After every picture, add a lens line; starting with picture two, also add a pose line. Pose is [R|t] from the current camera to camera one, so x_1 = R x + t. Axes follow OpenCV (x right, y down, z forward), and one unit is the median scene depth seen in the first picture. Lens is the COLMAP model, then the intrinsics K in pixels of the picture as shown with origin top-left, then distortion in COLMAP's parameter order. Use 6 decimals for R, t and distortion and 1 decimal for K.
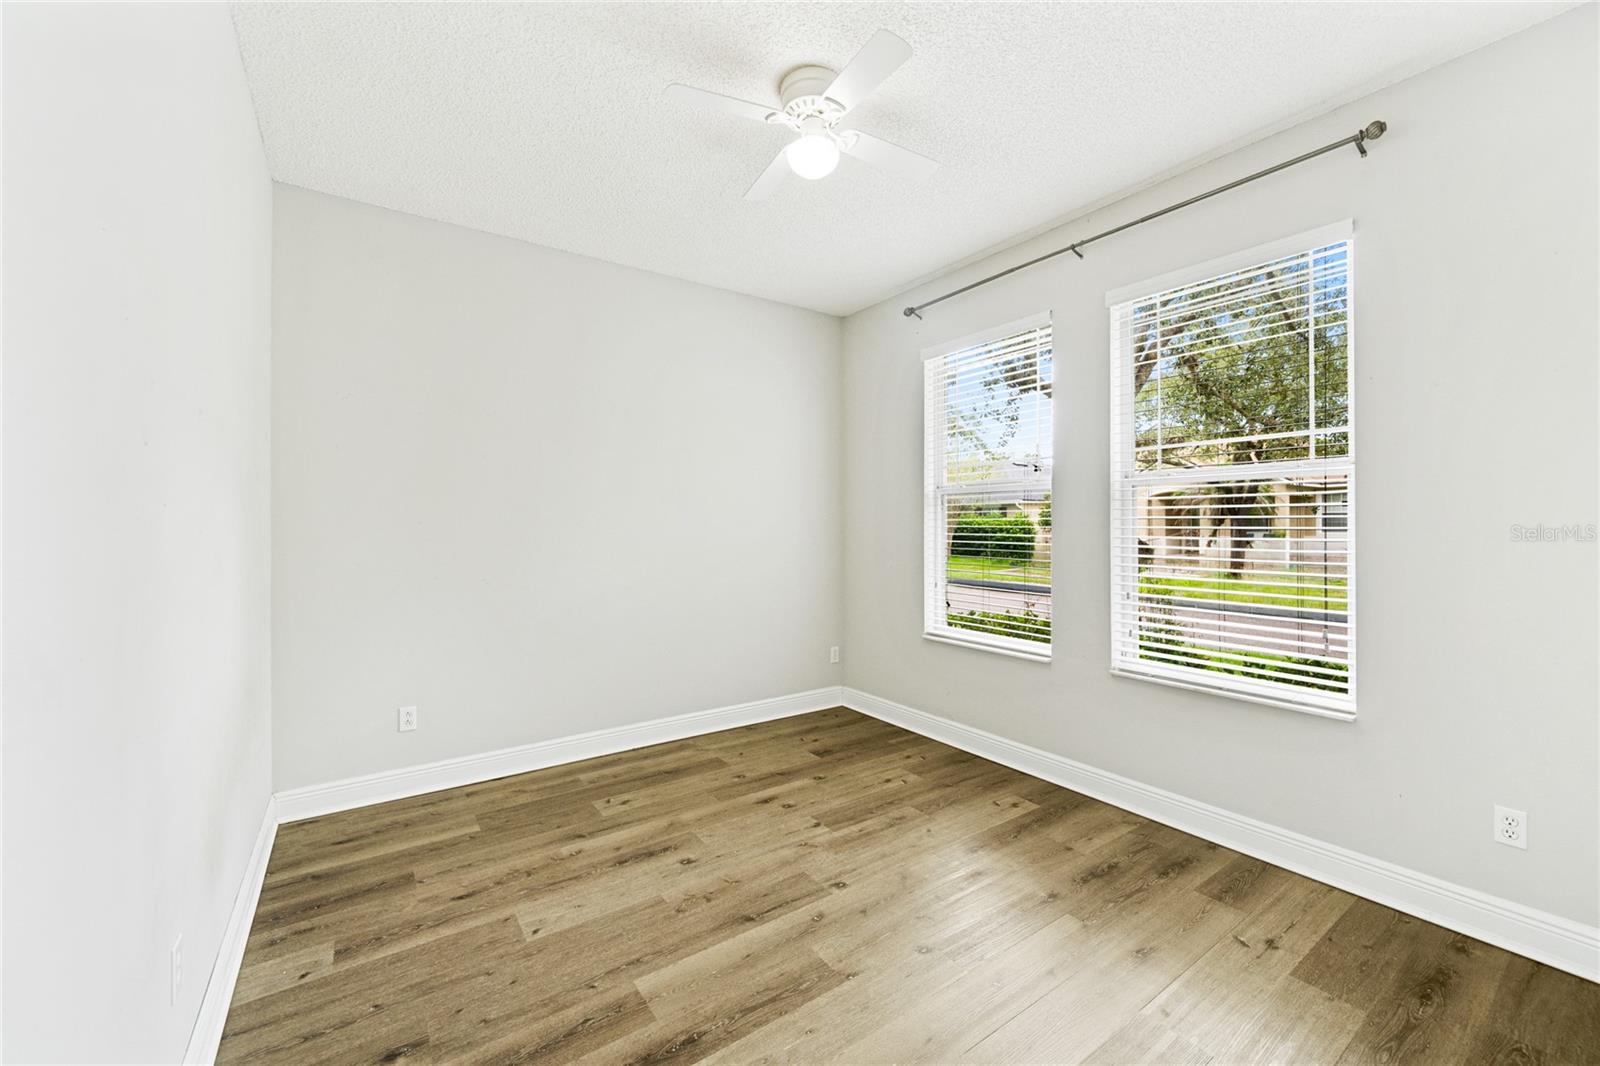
lens RADIAL K [[631.6, 0, 798.3], [0, 631.6, 524.8], [0, 0, 1]] dist [-0.000172, -0.000029]
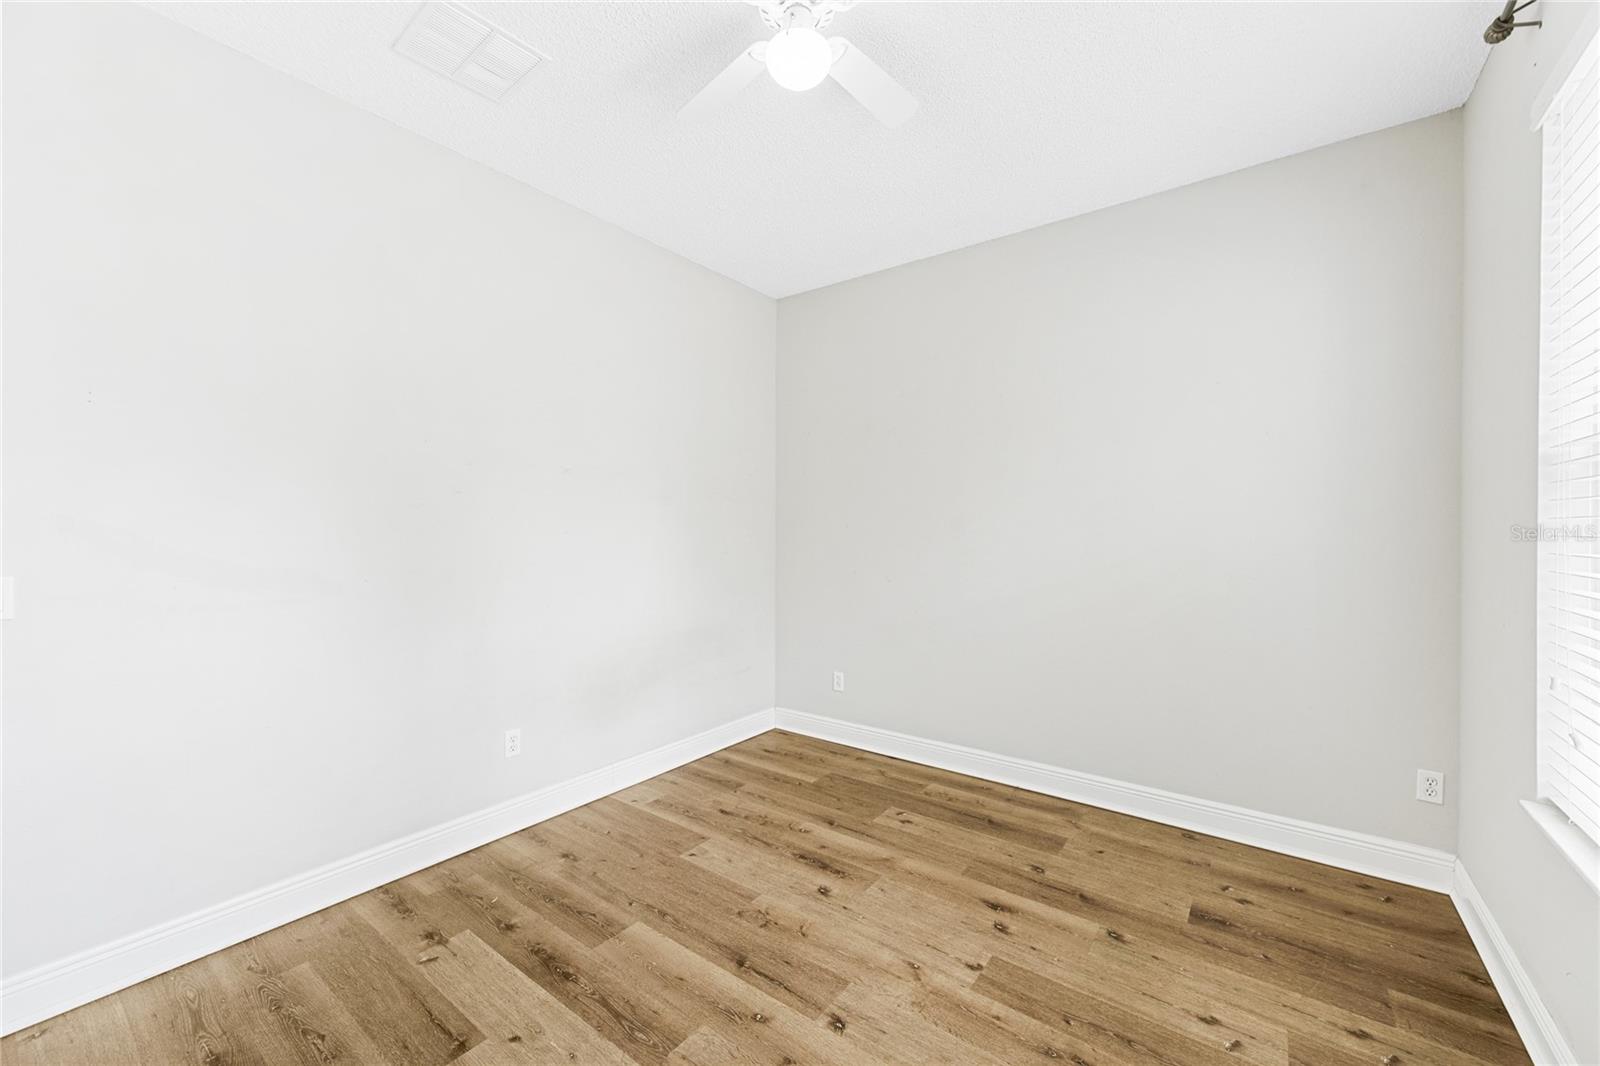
lens RADIAL K [[631.6, 0, 798.3], [0, 631.6, 524.8], [0, 0, 1]] dist [-0.000172, -0.000029]
pose [[0.313660, -0.002967, -0.949531, 0.559990], [-0.001321, 0.999993, -0.003561, 0.007965], [0.949534, 0.002371, 0.313654, 0.562412]]
